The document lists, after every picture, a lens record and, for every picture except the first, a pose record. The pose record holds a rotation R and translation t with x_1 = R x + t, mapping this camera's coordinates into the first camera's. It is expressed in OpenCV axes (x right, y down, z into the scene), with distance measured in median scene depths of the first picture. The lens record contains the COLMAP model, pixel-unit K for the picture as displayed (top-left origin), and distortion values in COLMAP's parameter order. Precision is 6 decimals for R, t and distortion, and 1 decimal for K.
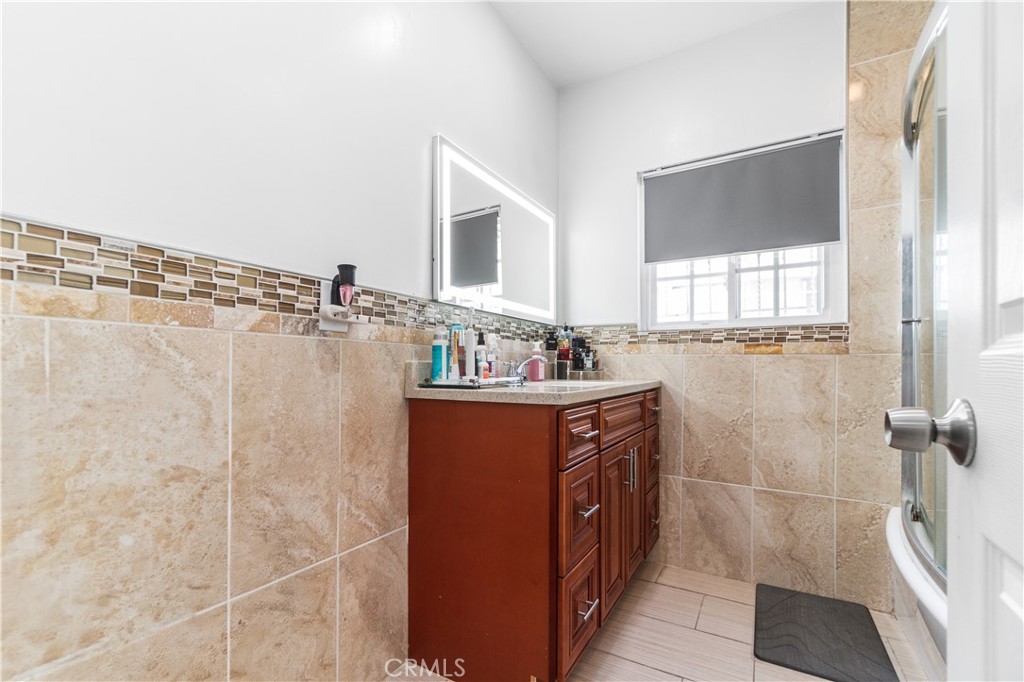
lens RADIAL K [[451.6, 0, 506.0], [0, 451.6, 361.9], [0, 0, 1]] dist [0.001662, 0.000034]
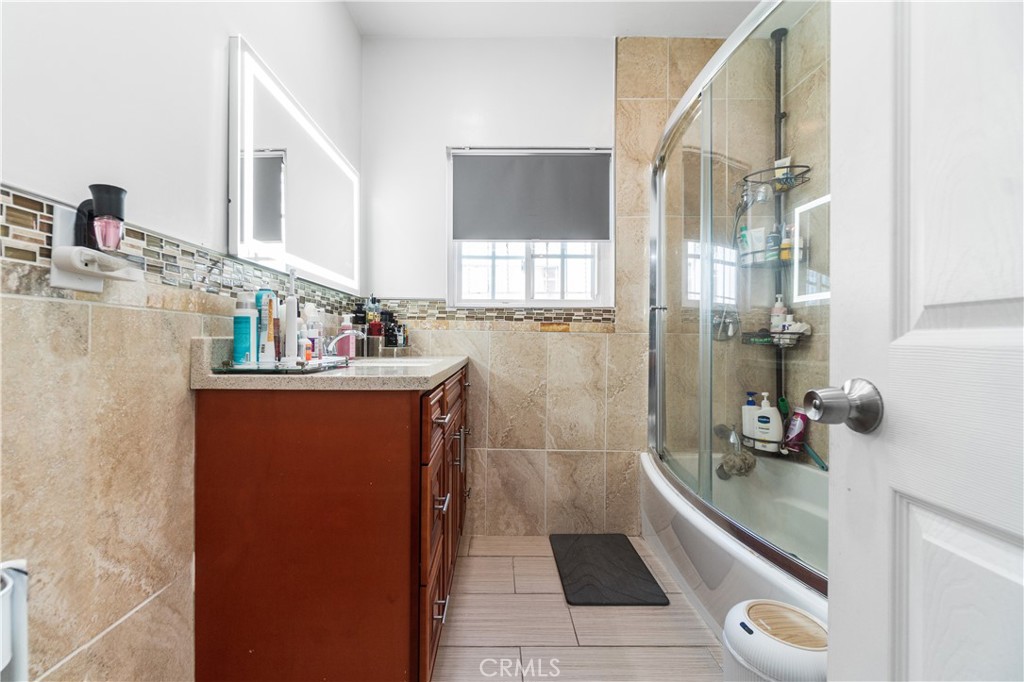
lens RADIAL K [[442.2, 0, 495.8], [0, 442.2, 337.5], [0, 0, 1]] dist [-0.004166, -0.000834]
pose [[0.861760, 0.005970, 0.507281, -0.133166], [-0.009809, 0.999940, 0.004897, -0.007822], [-0.507221, -0.009196, 0.861767, 0.130107]]
